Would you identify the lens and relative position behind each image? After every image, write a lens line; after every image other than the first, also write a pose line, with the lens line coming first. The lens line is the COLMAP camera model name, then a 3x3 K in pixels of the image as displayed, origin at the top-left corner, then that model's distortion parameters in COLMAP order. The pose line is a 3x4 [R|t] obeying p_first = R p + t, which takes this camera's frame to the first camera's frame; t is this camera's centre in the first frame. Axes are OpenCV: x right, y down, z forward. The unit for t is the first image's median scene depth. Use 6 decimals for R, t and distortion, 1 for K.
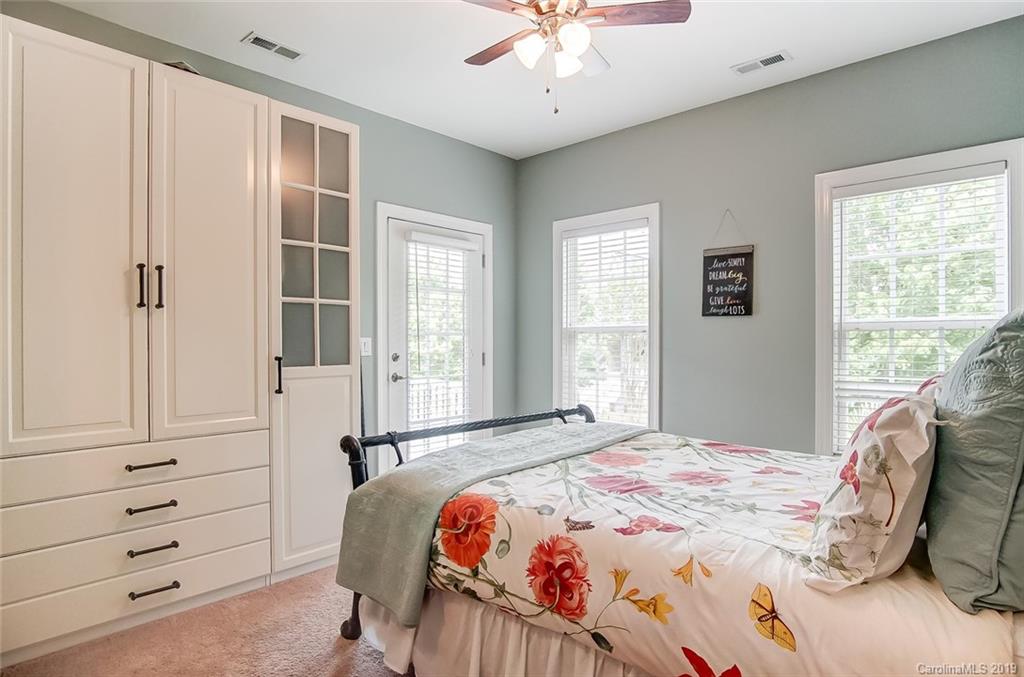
lens RADIAL K [[560.3, 0, 509.9], [0, 560.3, 332.0], [0, 0, 1]] dist [-0.028761, 0.000037]
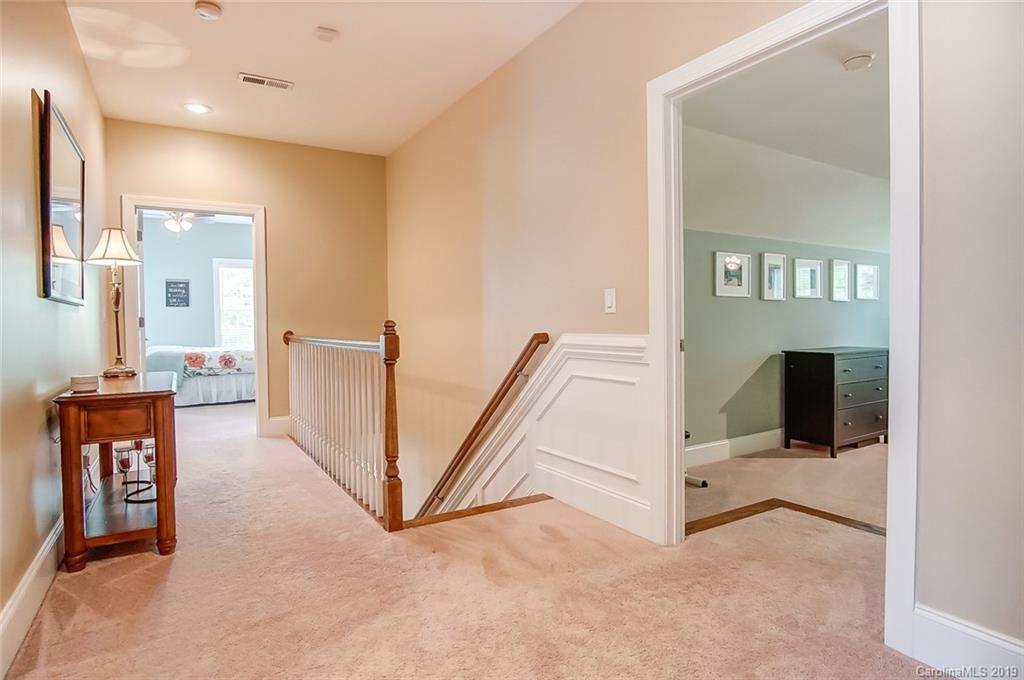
lens RADIAL K [[560.3, 0, 509.9], [0, 560.3, 333.5], [0, 0, 1]] dist [-0.028761, 0.000037]
pose [[0.258141, -0.022223, 0.965852, -1.697529], [-0.001988, 0.999721, 0.023534, 0.032037], [-0.966105, -0.007996, 0.258024, -1.133523]]
